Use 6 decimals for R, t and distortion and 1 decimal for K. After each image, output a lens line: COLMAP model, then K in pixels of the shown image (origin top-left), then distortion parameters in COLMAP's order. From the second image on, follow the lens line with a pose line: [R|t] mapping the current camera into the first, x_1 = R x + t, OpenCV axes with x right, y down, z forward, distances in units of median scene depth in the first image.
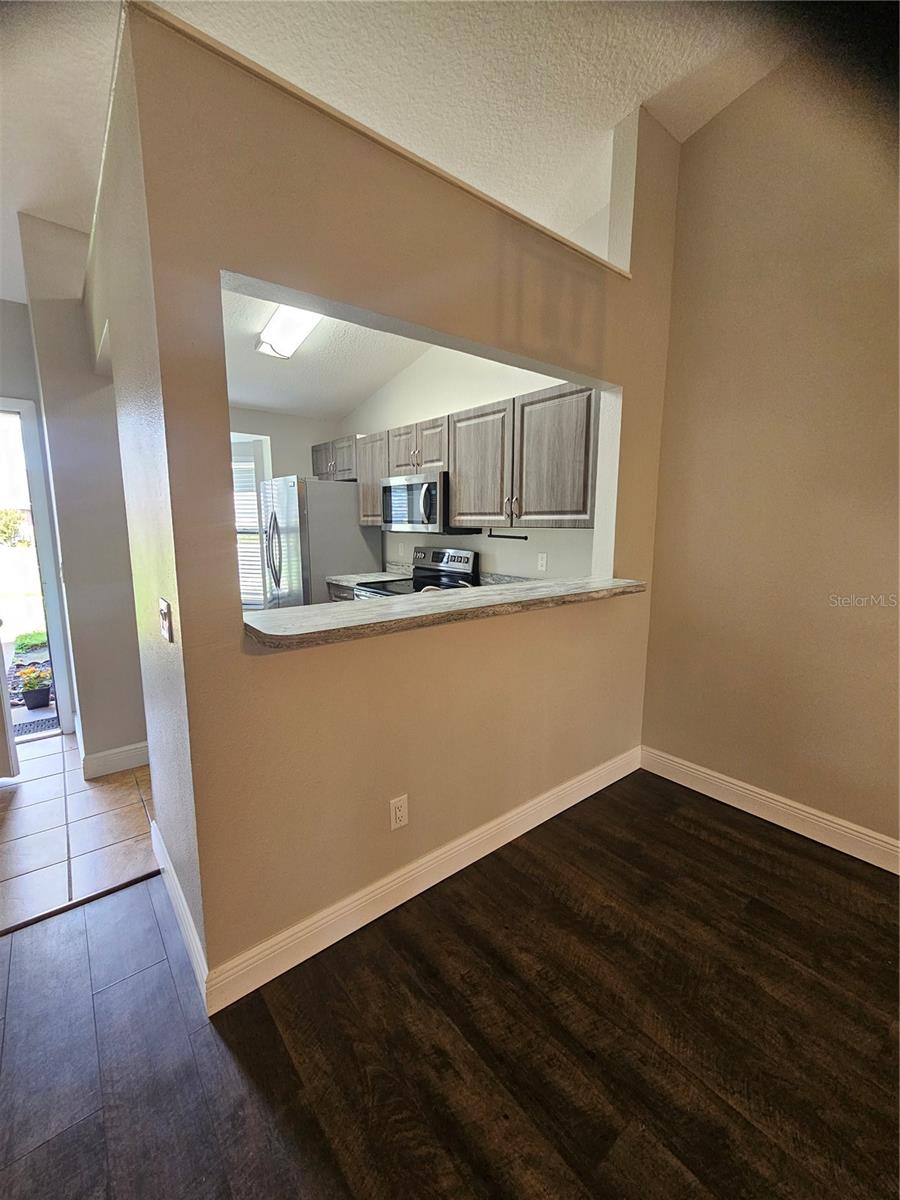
lens RADIAL K [[478.6, 0, 443.0], [0, 478.6, 600.9], [0, 0, 1]] dist [-0.000674, -0.000025]
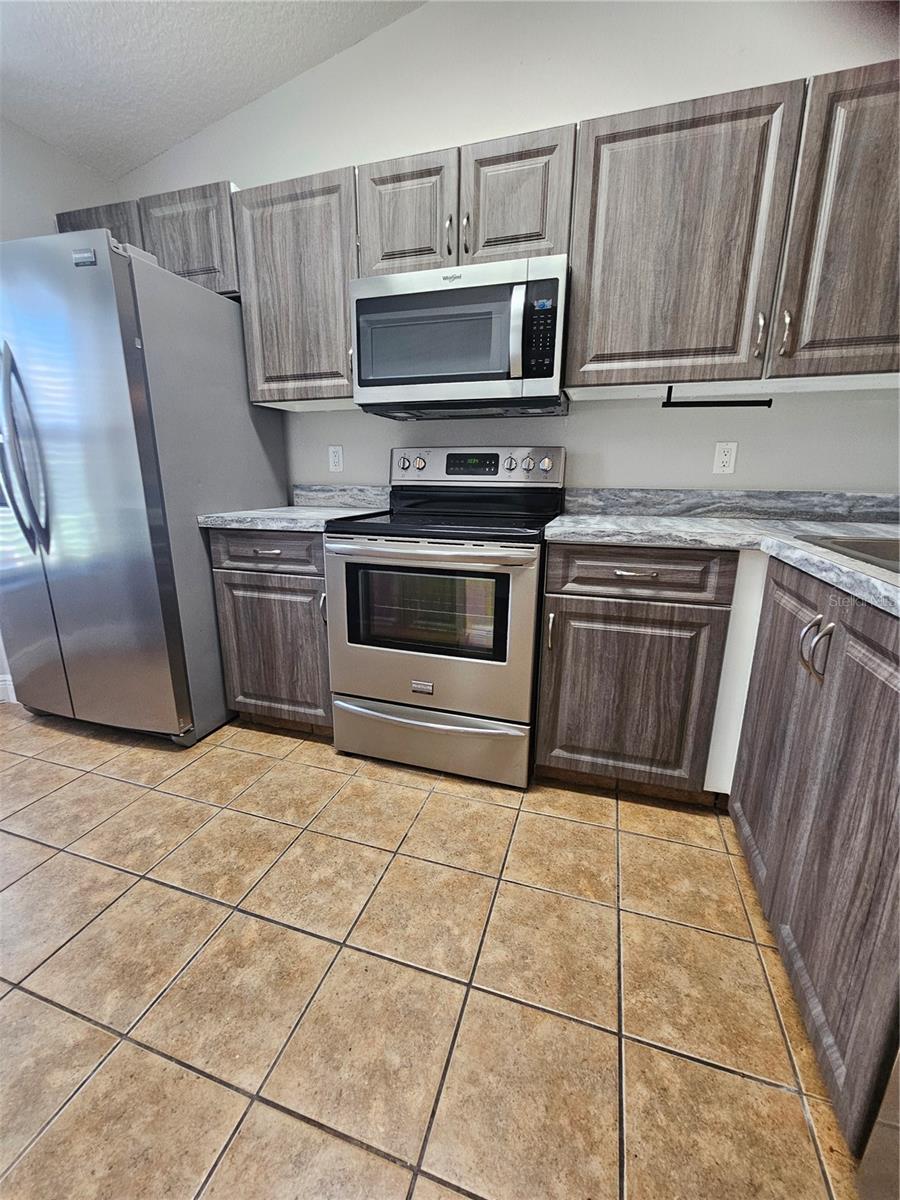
lens RADIAL K [[489.9, 0, 443.2], [0, 489.9, 601.8], [0, 0, 1]] dist [-0.000338, 0.000144]
pose [[0.836747, -0.130238, 0.531876, -0.358875], [0.084297, 0.990363, 0.109889, -0.003252], [-0.541062, -0.047114, 0.839662, 0.593881]]
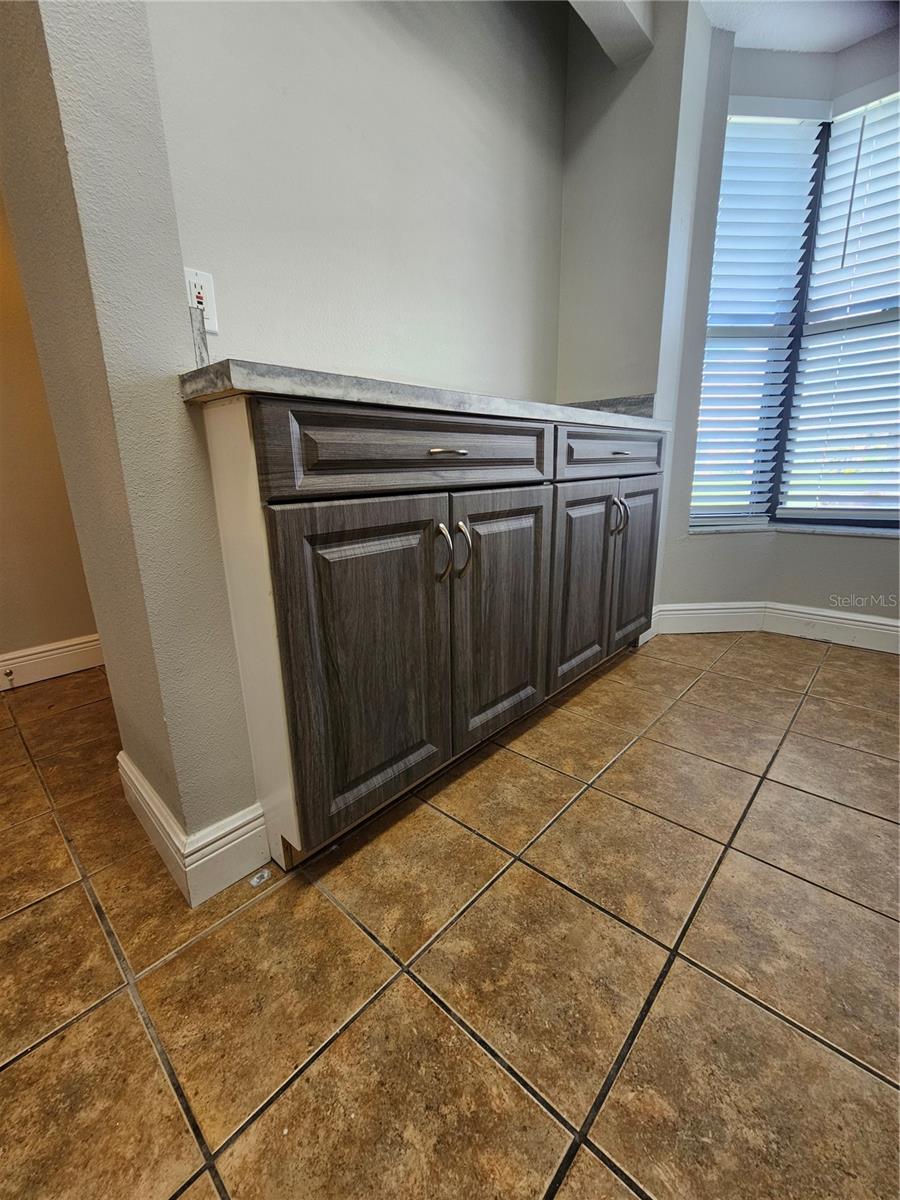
lens RADIAL K [[489.9, 0, 443.2], [0, 489.9, 601.8], [0, 0, 1]] dist [-0.000338, 0.000144]
pose [[0.146197, 0.251933, -0.956638, -0.225571], [-0.129987, 0.963536, 0.233884, 0.033293], [0.980678, 0.090157, 0.173614, 0.858002]]
